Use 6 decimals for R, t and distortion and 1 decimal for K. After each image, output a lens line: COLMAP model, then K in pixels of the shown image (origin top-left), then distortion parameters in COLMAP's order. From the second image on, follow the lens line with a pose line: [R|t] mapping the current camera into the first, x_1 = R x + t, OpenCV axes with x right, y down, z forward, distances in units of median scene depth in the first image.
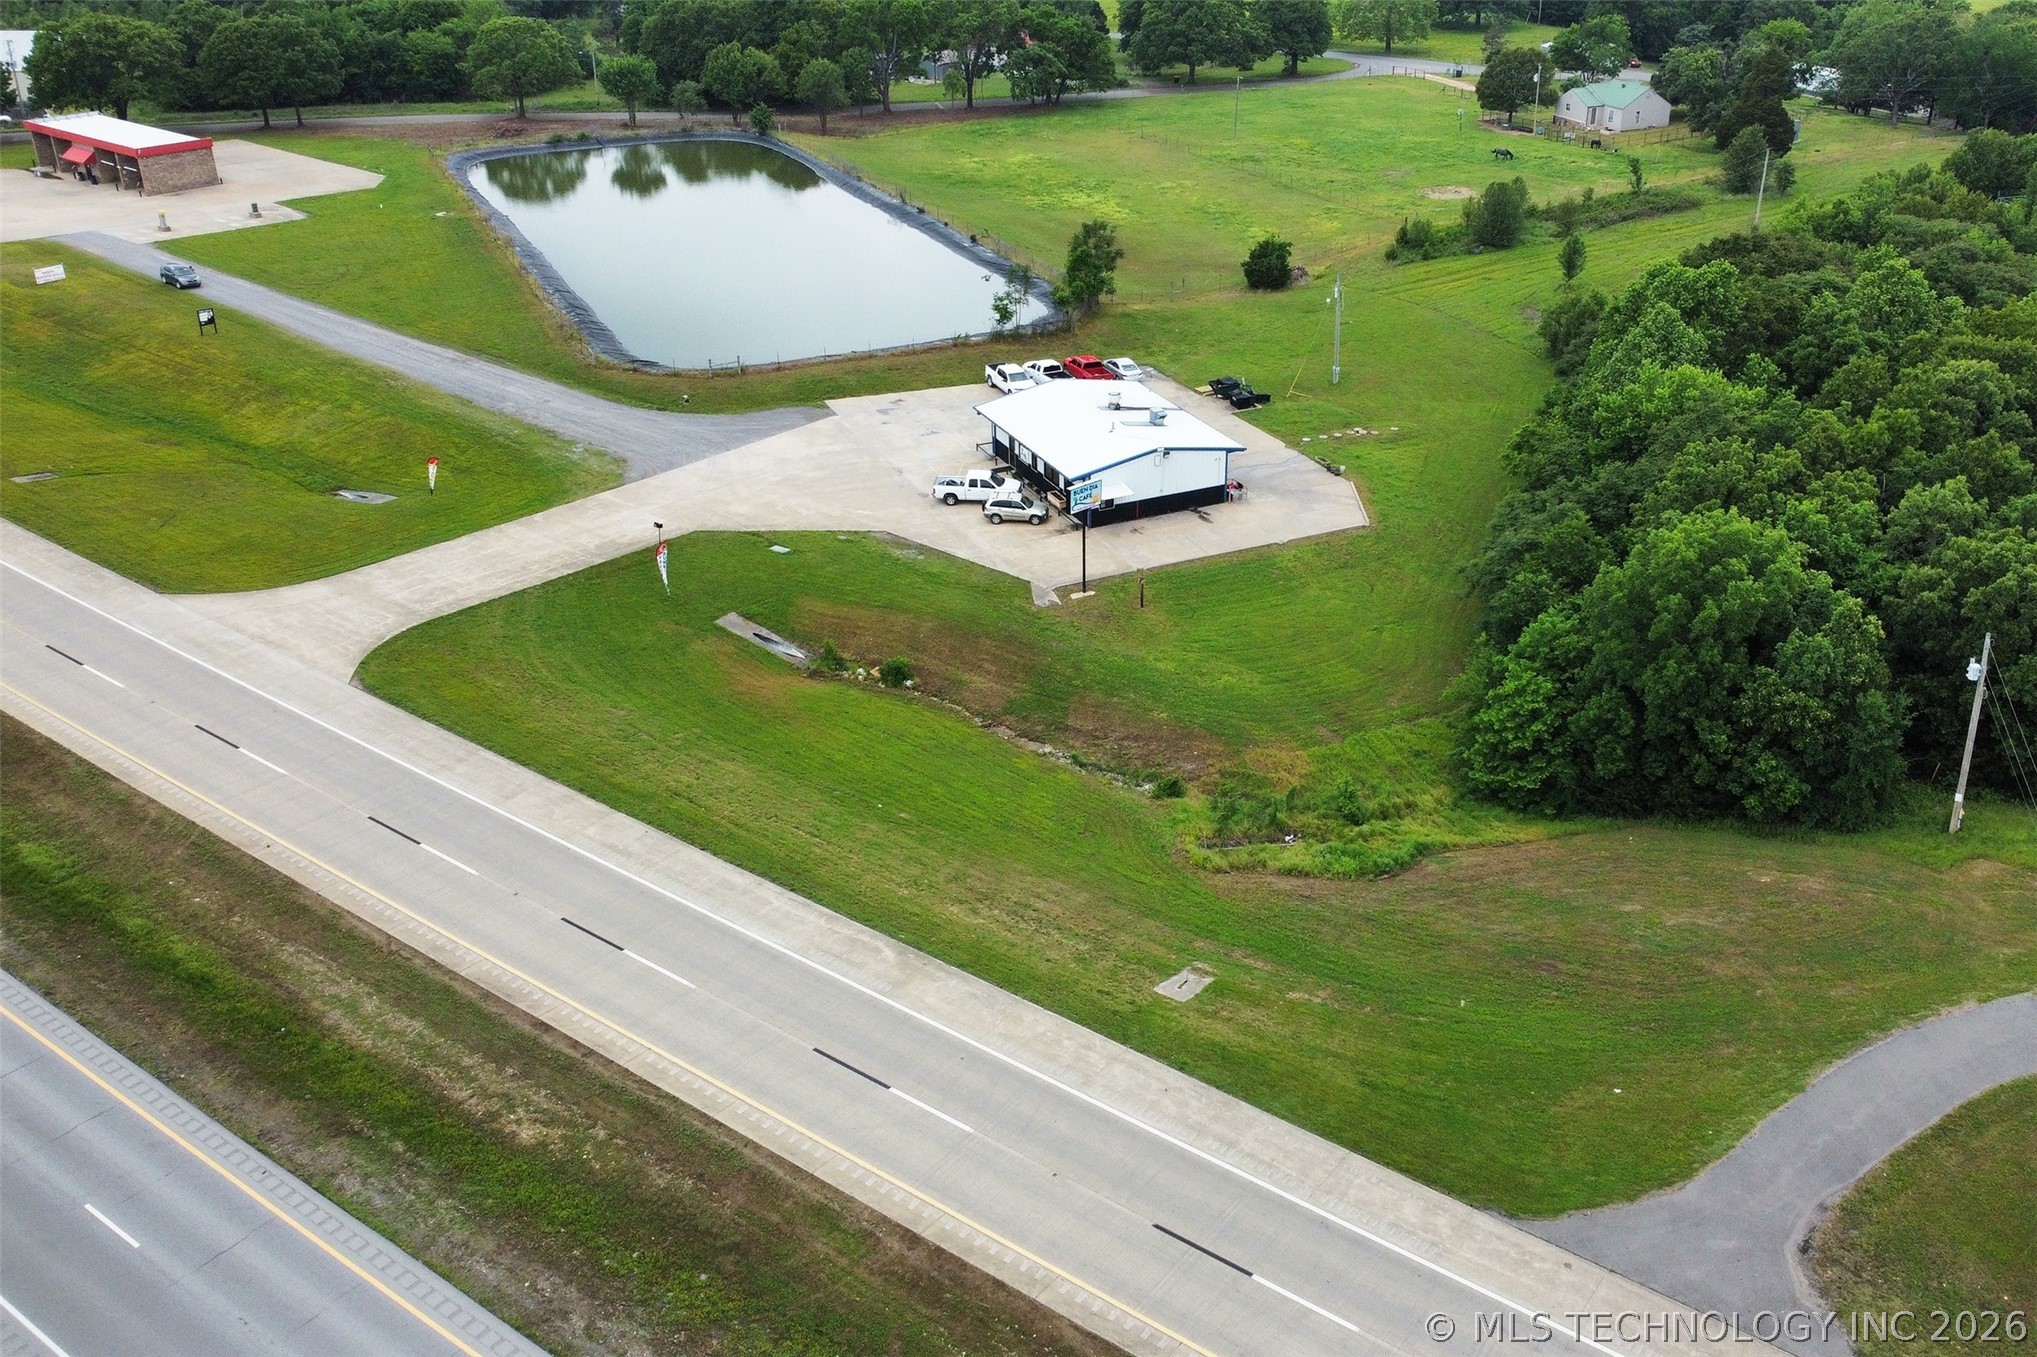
lens RADIAL K [[1846.3, 0, 1089.8], [0, 1846.3, 674.4], [0, 0, 1]] dist [0.010880, -0.008135]
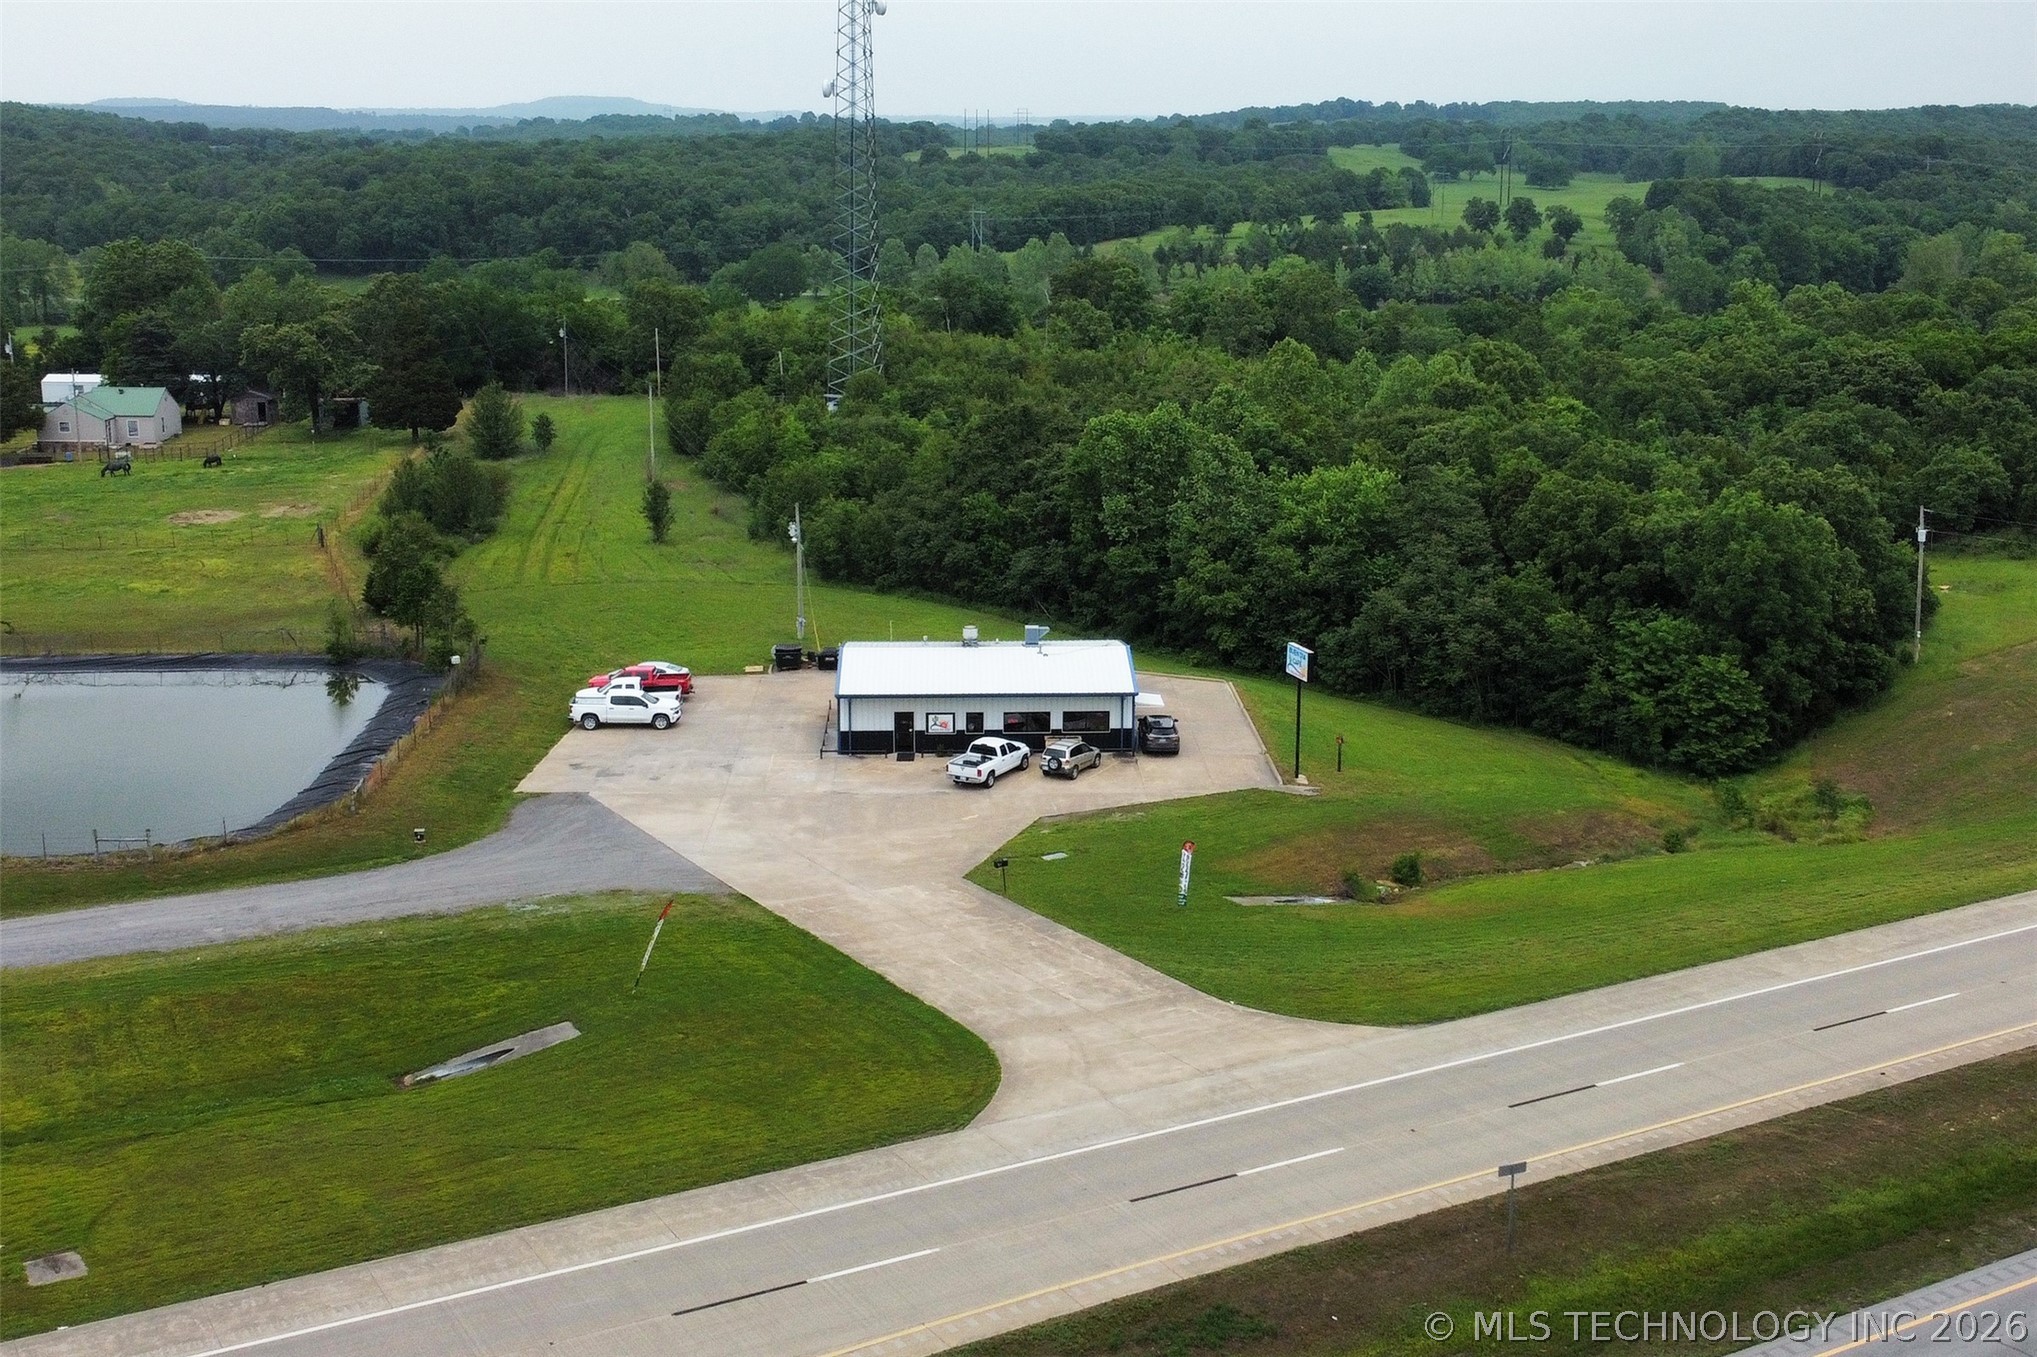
lens RADIAL K [[2411.4, 0, 1135.5], [0, 2411.4, 640.6], [0, 0, 1]] dist [0.022298, -0.041413]
pose [[0.363386, -0.192487, 0.911537, -1.134728], [0.409765, 0.911725, 0.029173, -0.180400], [-0.836686, 0.362914, 0.410182, 0.615129]]
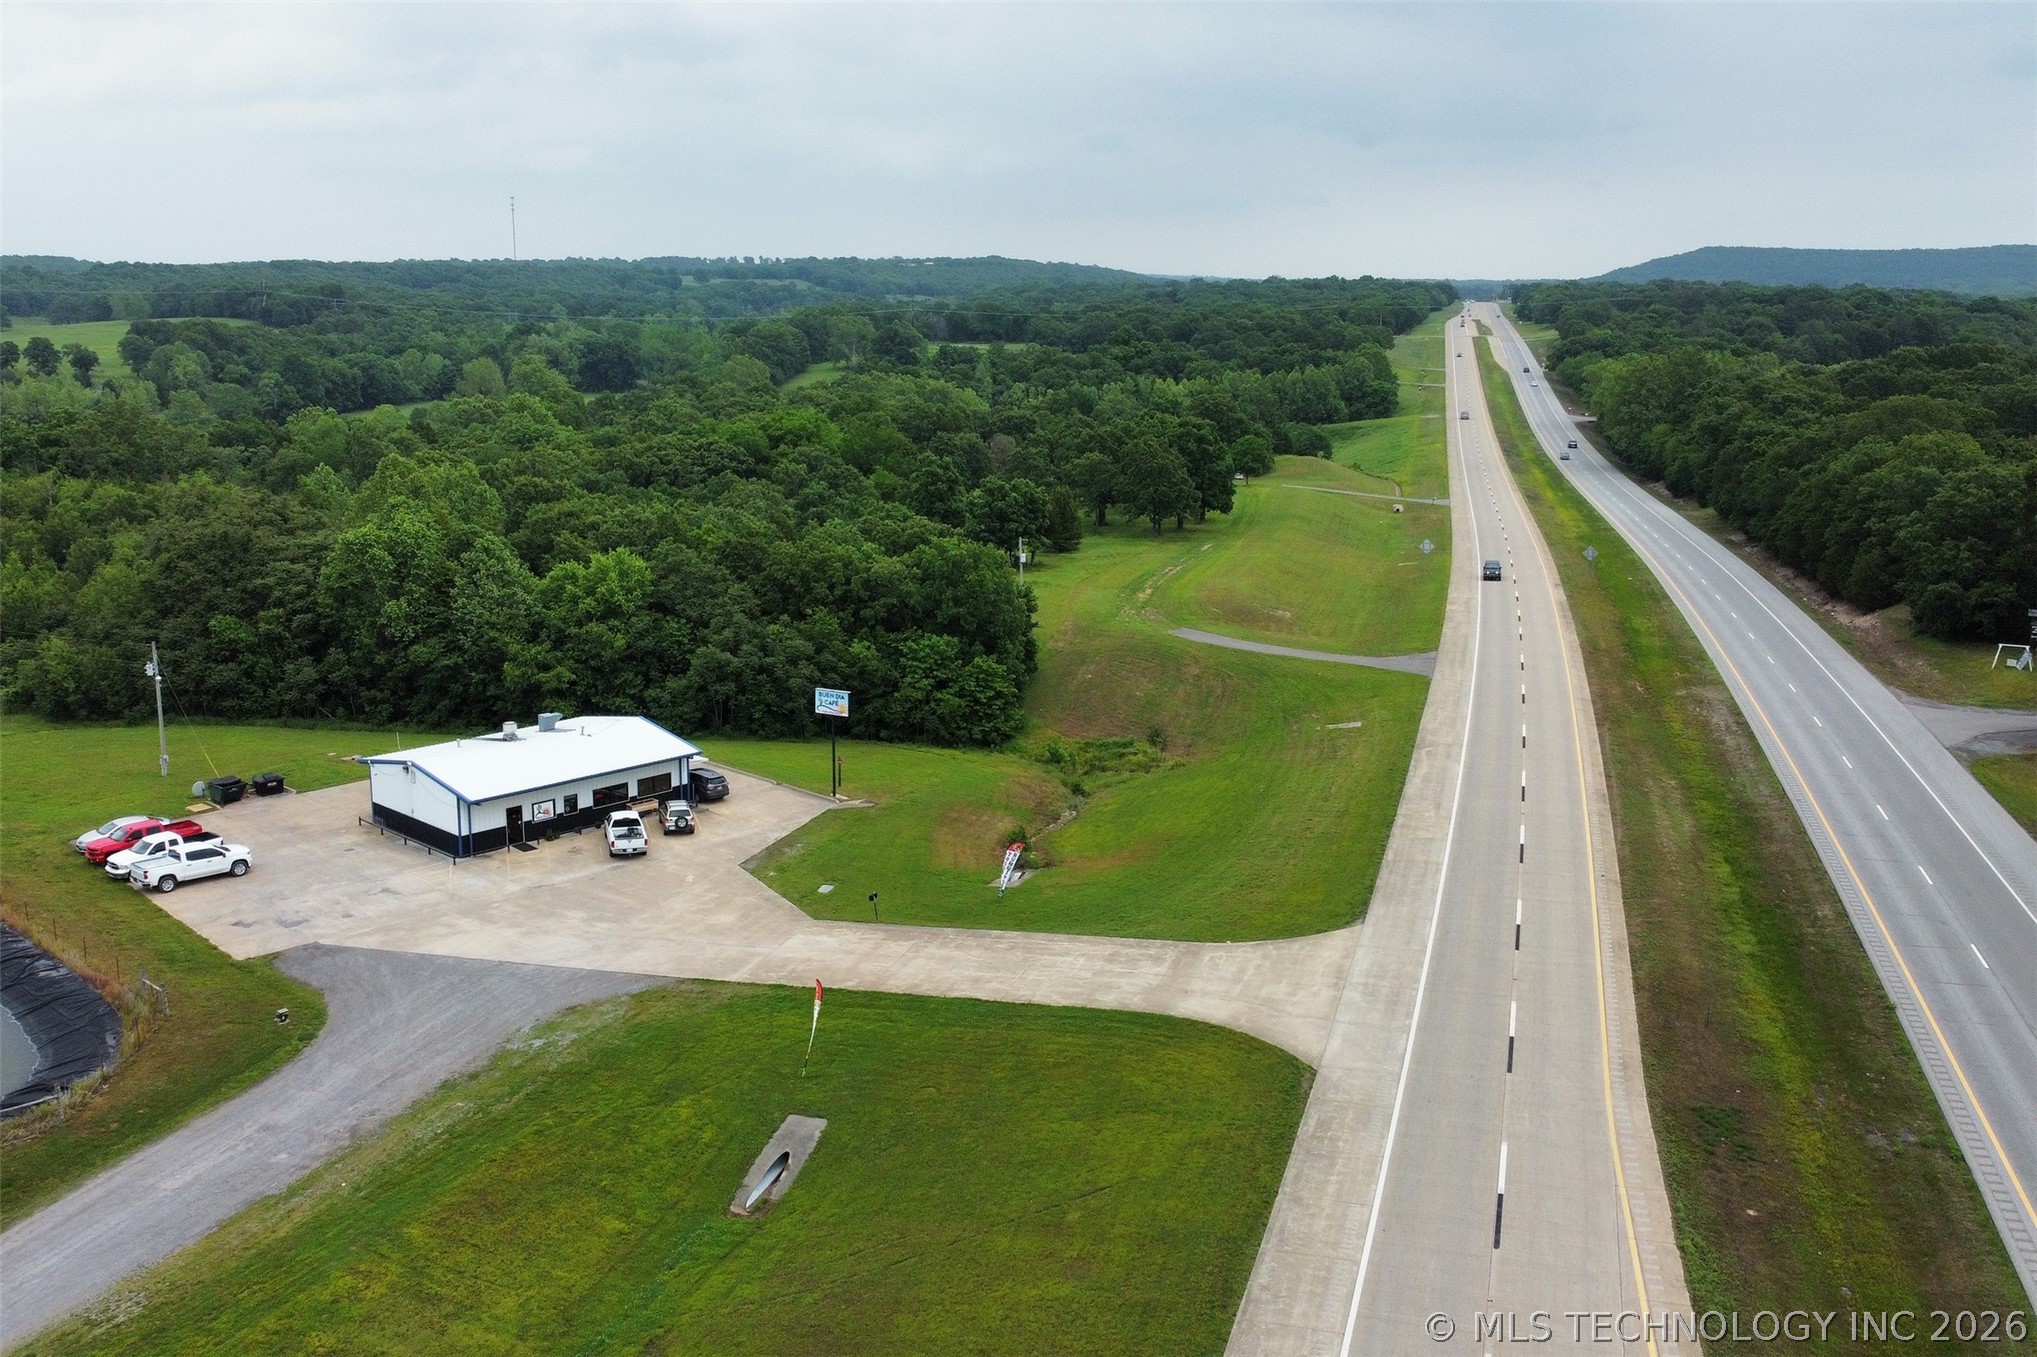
lens RADIAL K [[1826.5, 0, 1036.3], [0, 1826.5, 647.6], [0, 0, 1]] dist [0.010910, -0.001162]
pose [[-0.359614, -0.183409, 0.914898, -1.076472], [0.413097, 0.847878, 0.332347, -0.454100], [-0.836677, 0.497458, -0.229143, 1.183696]]
